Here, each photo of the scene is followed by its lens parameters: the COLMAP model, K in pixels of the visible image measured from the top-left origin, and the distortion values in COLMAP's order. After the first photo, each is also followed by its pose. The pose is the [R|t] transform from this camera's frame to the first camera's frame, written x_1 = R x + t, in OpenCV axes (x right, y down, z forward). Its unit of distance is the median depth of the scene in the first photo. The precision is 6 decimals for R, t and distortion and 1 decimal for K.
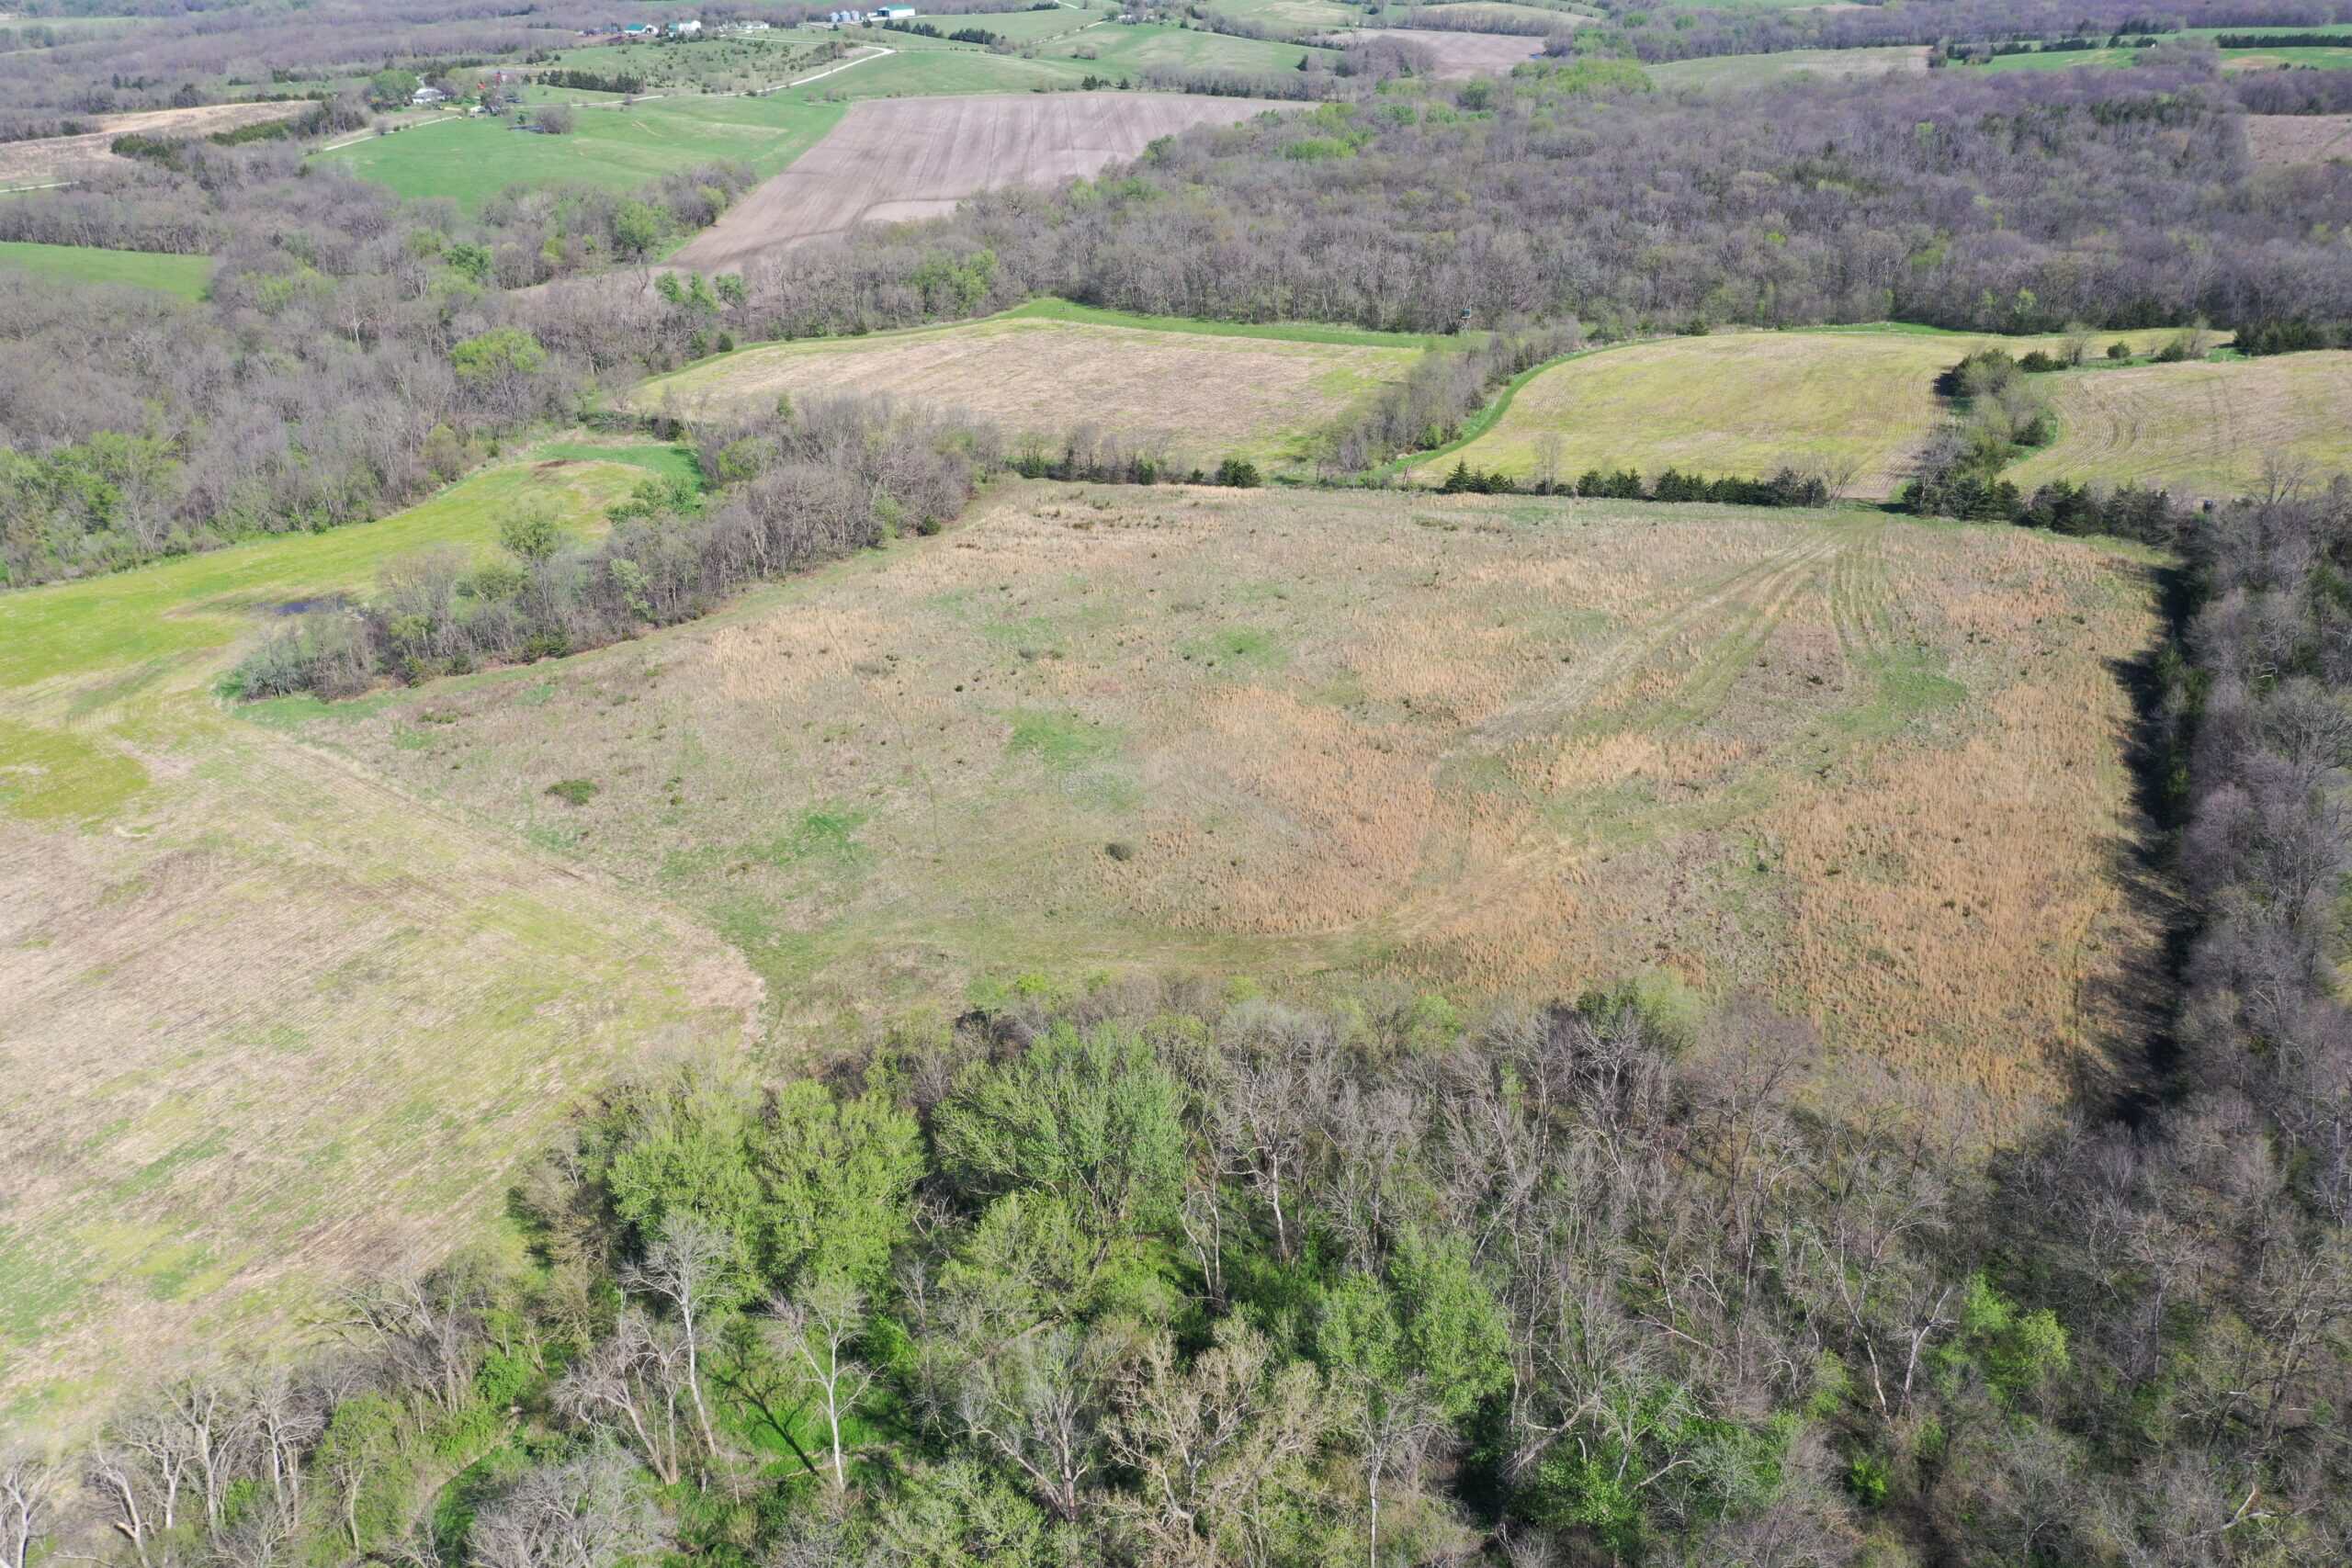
lens RADIAL K [[1865.3, 0, 1166.6], [0, 1865.3, 771.9], [0, 0, 1]] dist [-0.012055, -0.001748]
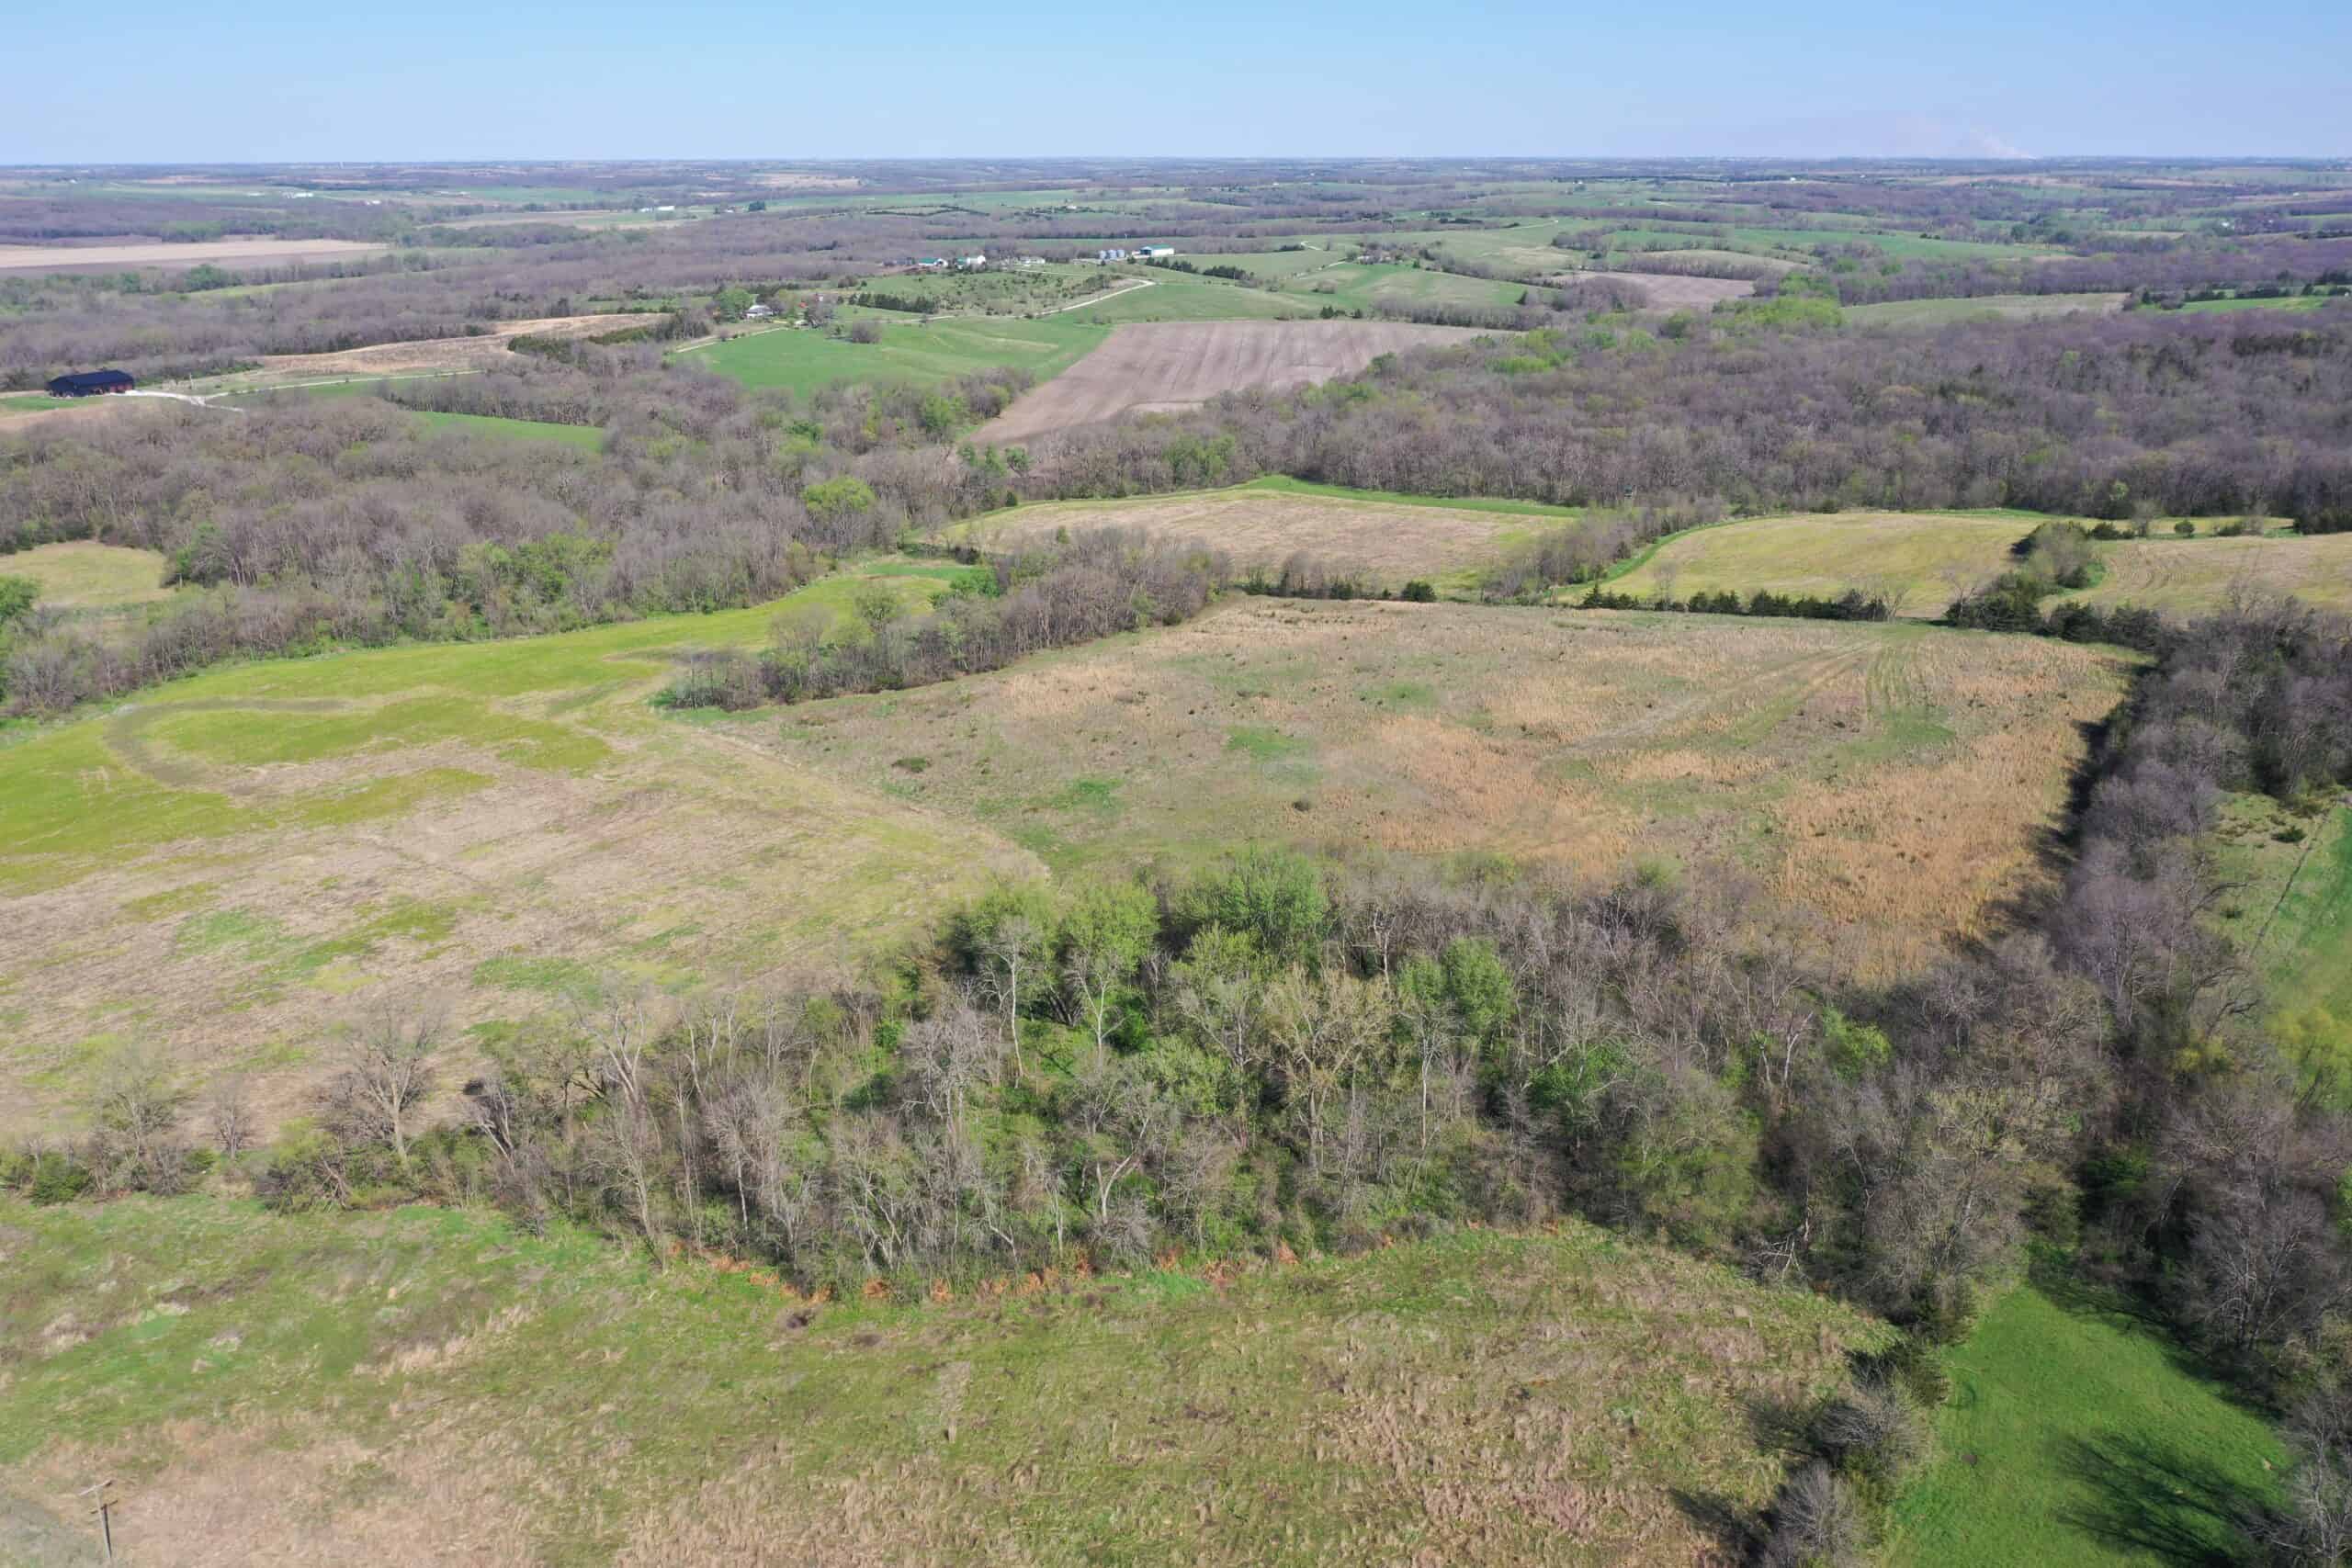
lens RADIAL K [[1865.3, 0, 1166.6], [0, 1865.3, 771.9], [0, 0, 1]] dist [-0.012055, -0.001748]
pose [[0.991969, 0.044377, -0.118445, 0.016921], [-0.058116, 0.991643, -0.115183, 0.080135], [0.112343, 0.121141, 0.986257, -0.170053]]
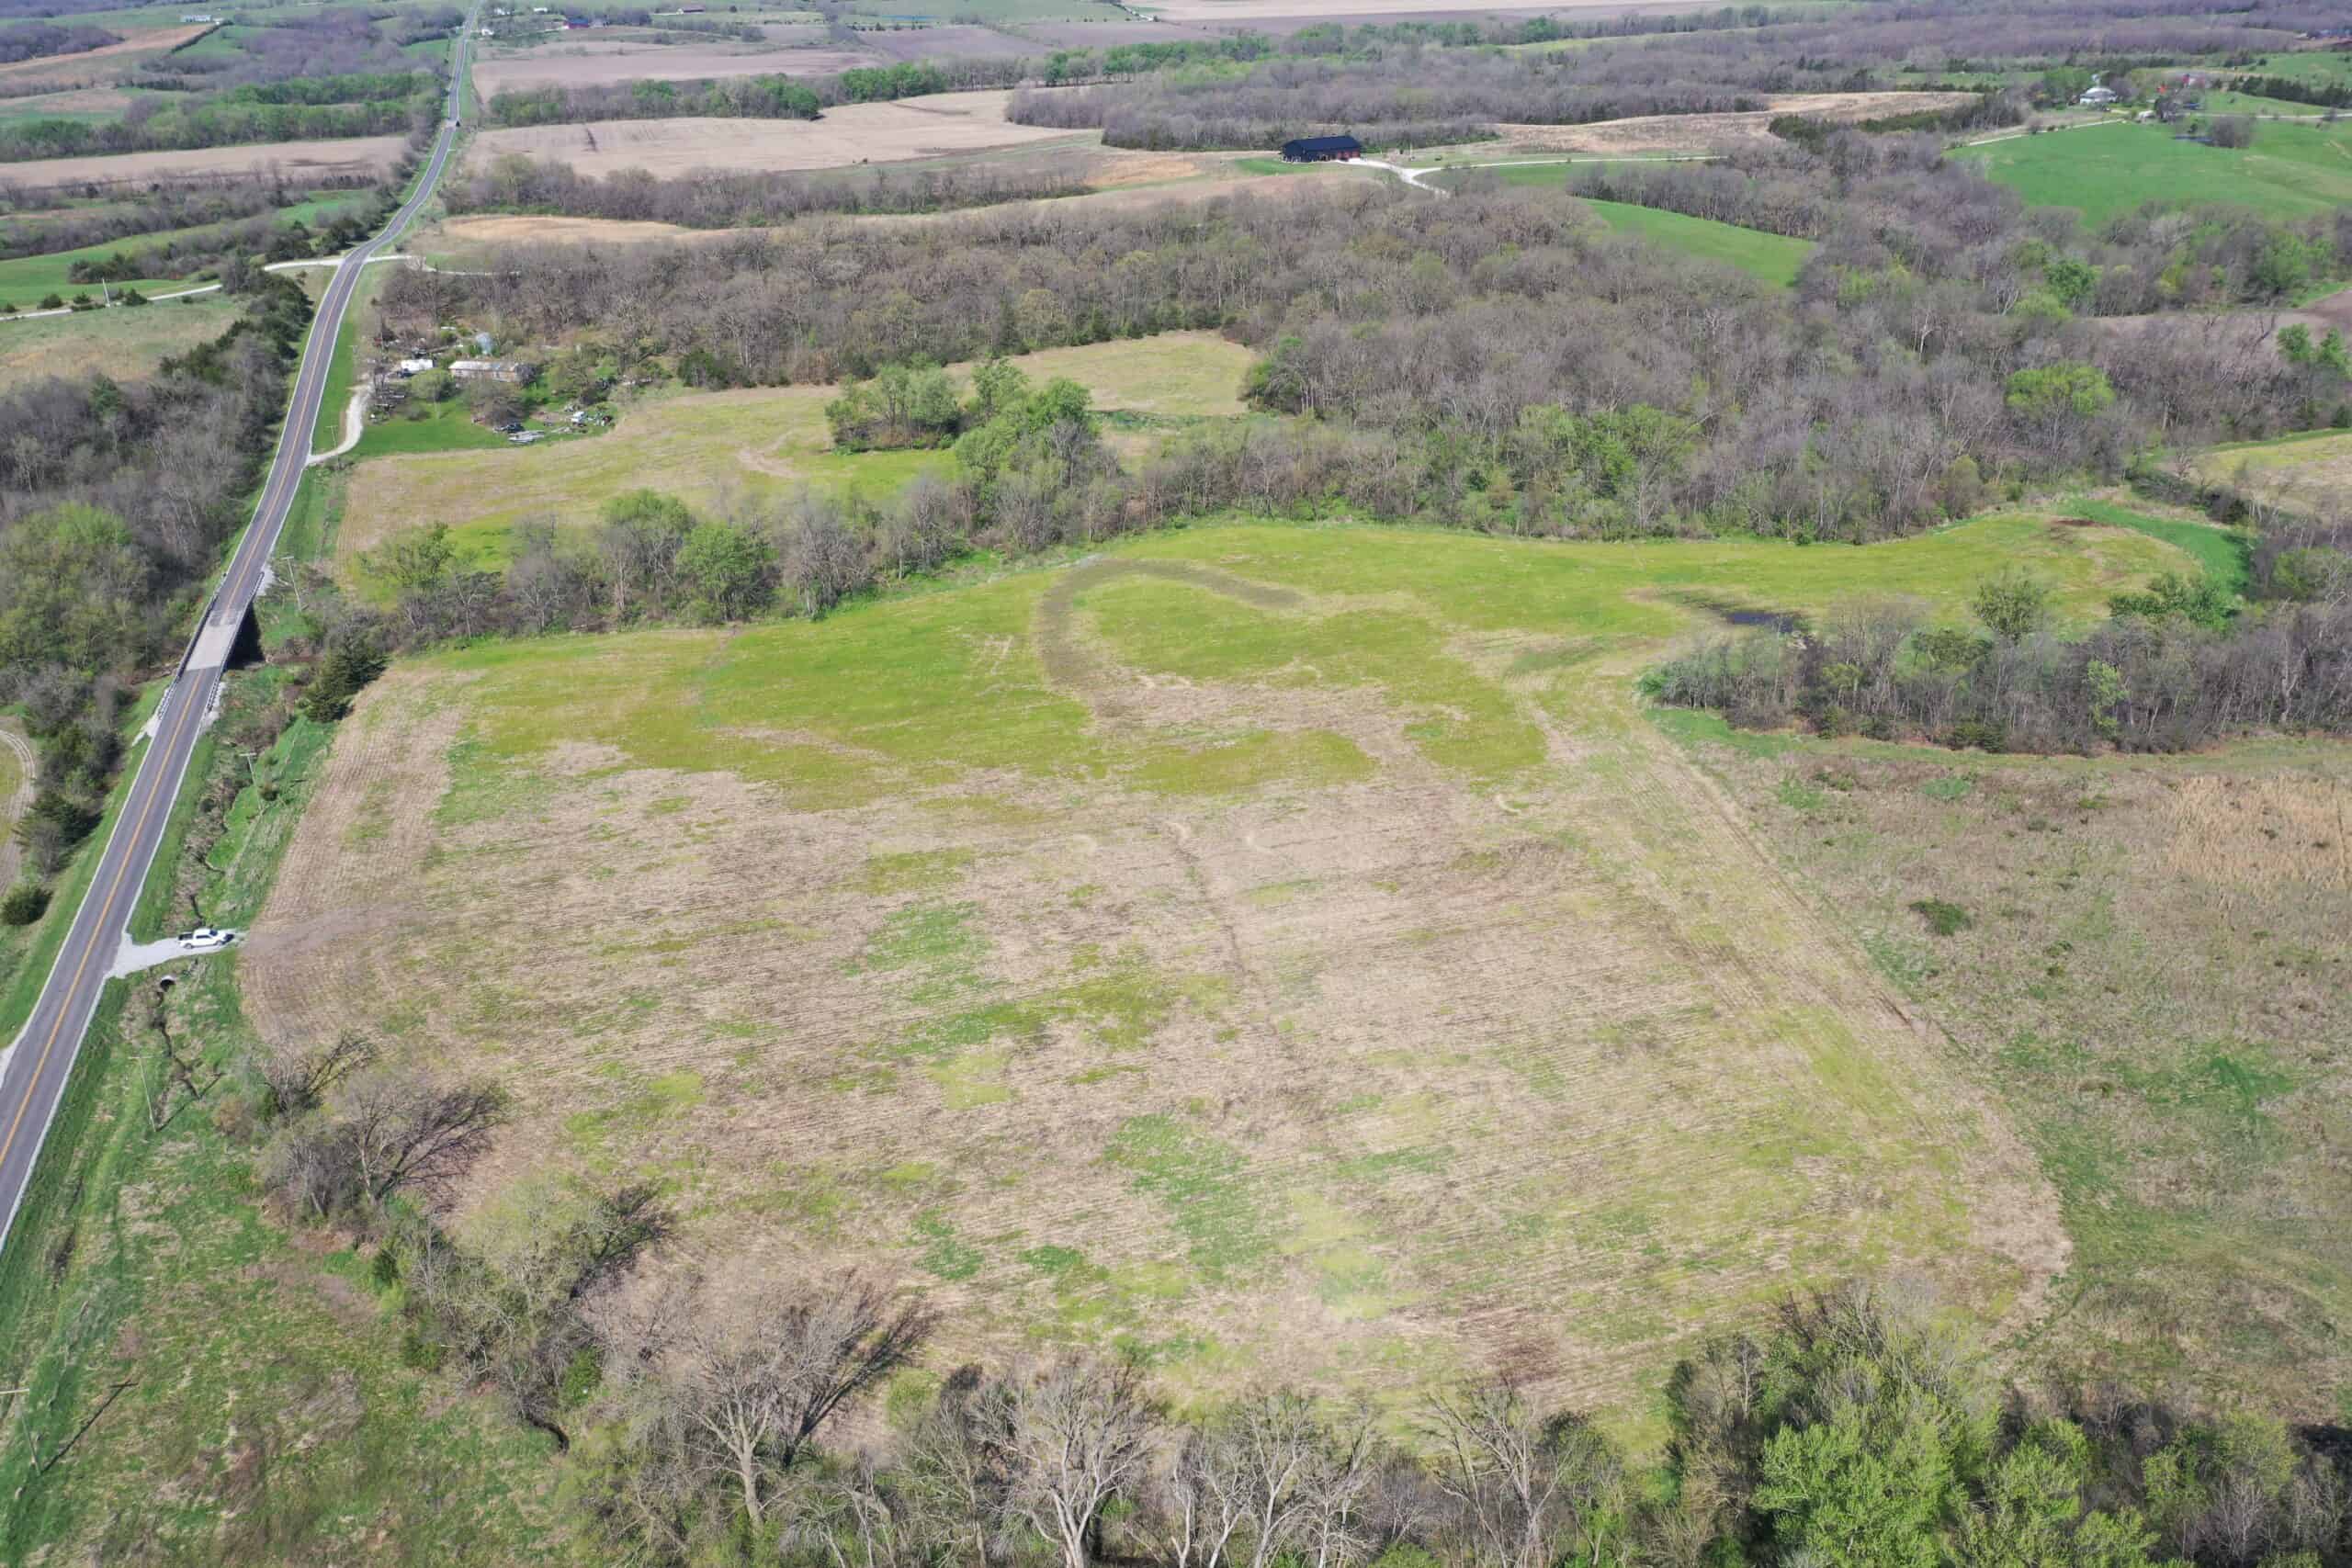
lens RADIAL K [[1865.3, 0, 1166.6], [0, 1865.3, 771.9], [0, 0, 1]] dist [-0.012055, -0.001748]
pose [[0.692112, 0.294940, -0.658780, -0.008417], [-0.291461, 0.949184, 0.118749, -0.024778], [0.660327, 0.109821, 0.742905, 0.054198]]
